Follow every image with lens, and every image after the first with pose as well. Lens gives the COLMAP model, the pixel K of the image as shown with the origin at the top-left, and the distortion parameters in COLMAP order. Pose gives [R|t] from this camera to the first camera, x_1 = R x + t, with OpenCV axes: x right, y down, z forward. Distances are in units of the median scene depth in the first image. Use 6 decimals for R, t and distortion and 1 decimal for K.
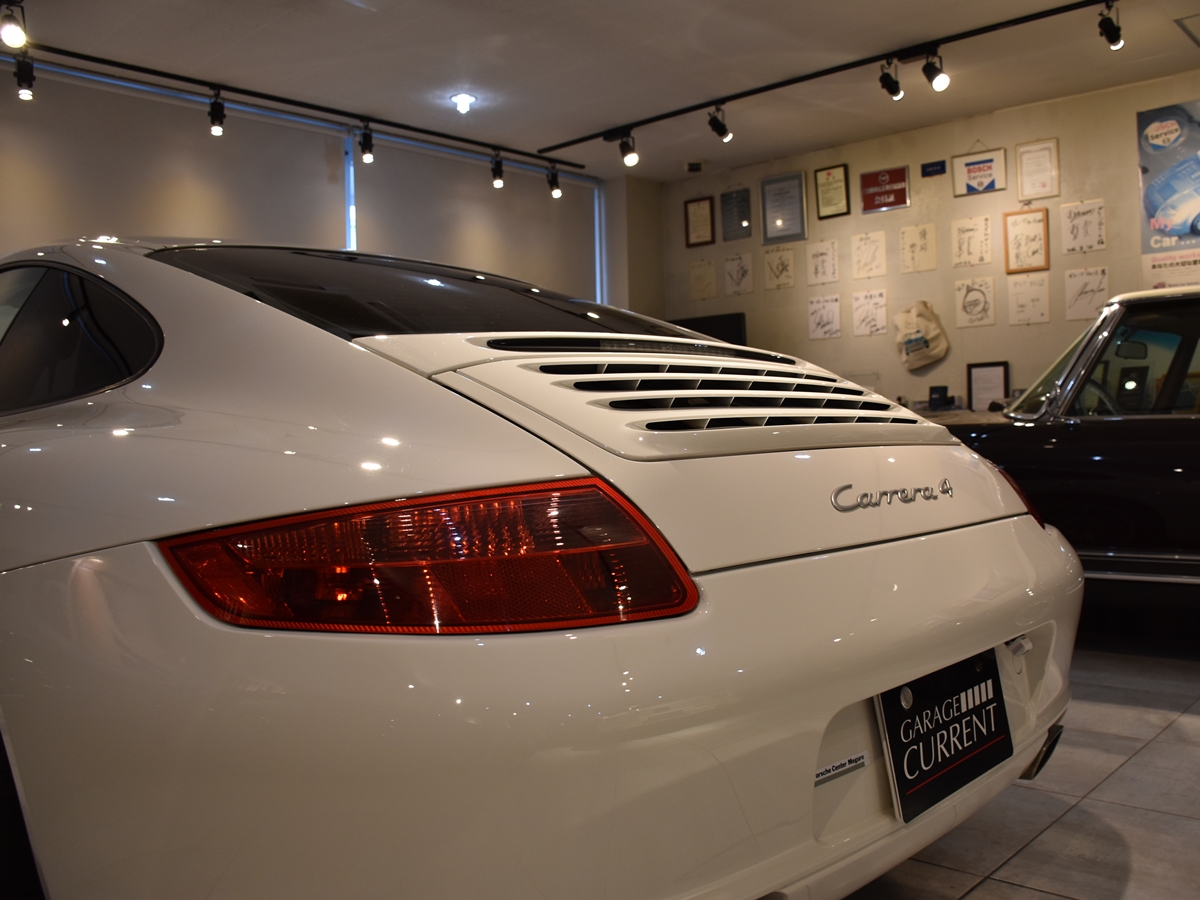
lens RADIAL K [[1038.5, 0, 664.7], [0, 1038.5, 453.2], [0, 0, 1]] dist [-0.148615, 0.081665]
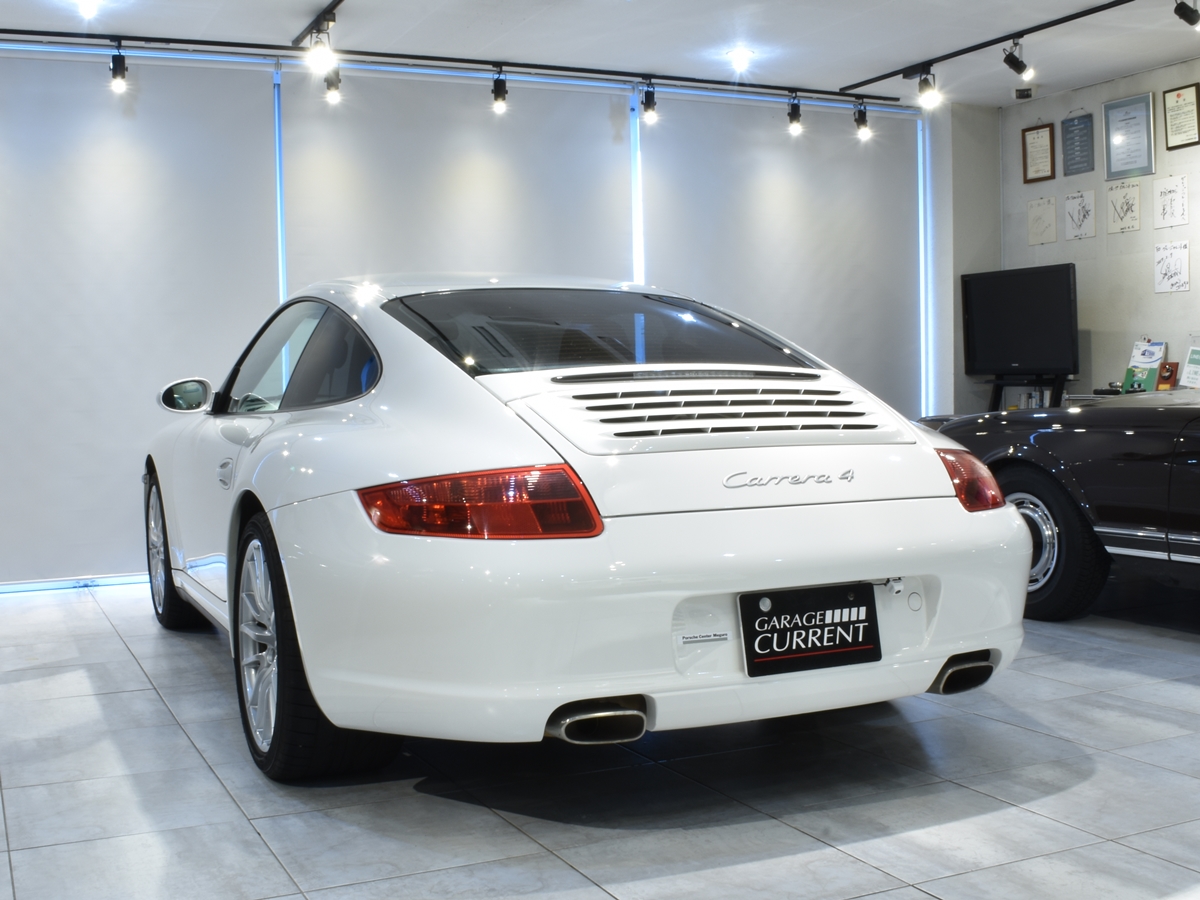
lens RADIAL K [[1365.4, 0, 580.9], [0, 1365.4, 492.2], [0, 0, 1]] dist [-0.116075, 0.000000]
pose [[0.915249, 0.037807, -0.401111, 0.608287], [-0.011519, 0.997636, 0.067749, -0.060007], [0.402724, -0.057387, 0.913521, -0.795586]]
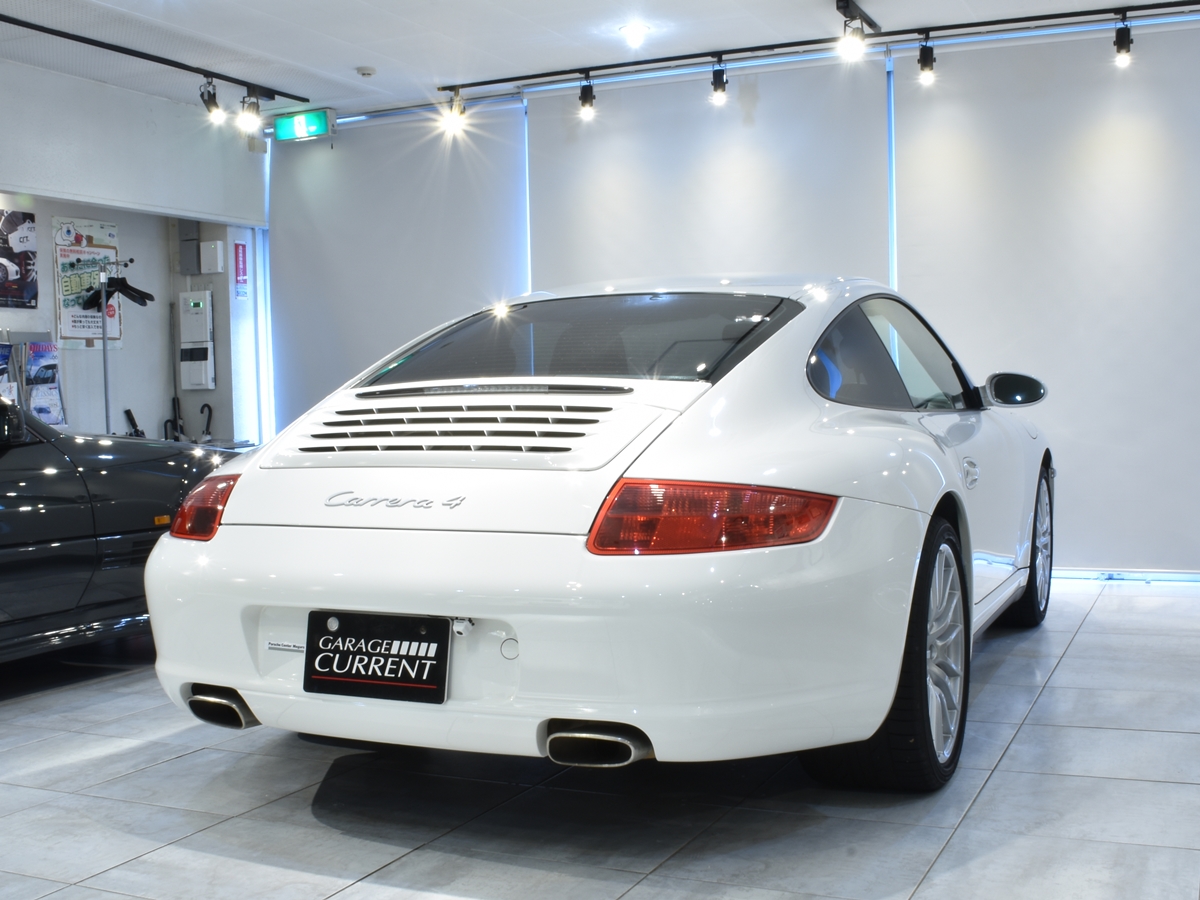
lens RADIAL K [[1415.7, 0, 603.9], [0, 1415.7, 528.1], [0, 0, 1]] dist [-0.113417, 0.000000]
pose [[0.296193, 0.107198, -0.949094, 1.820268], [-0.007213, 0.993905, 0.110008, -0.119631], [0.955101, -0.025737, 0.295160, 0.552423]]
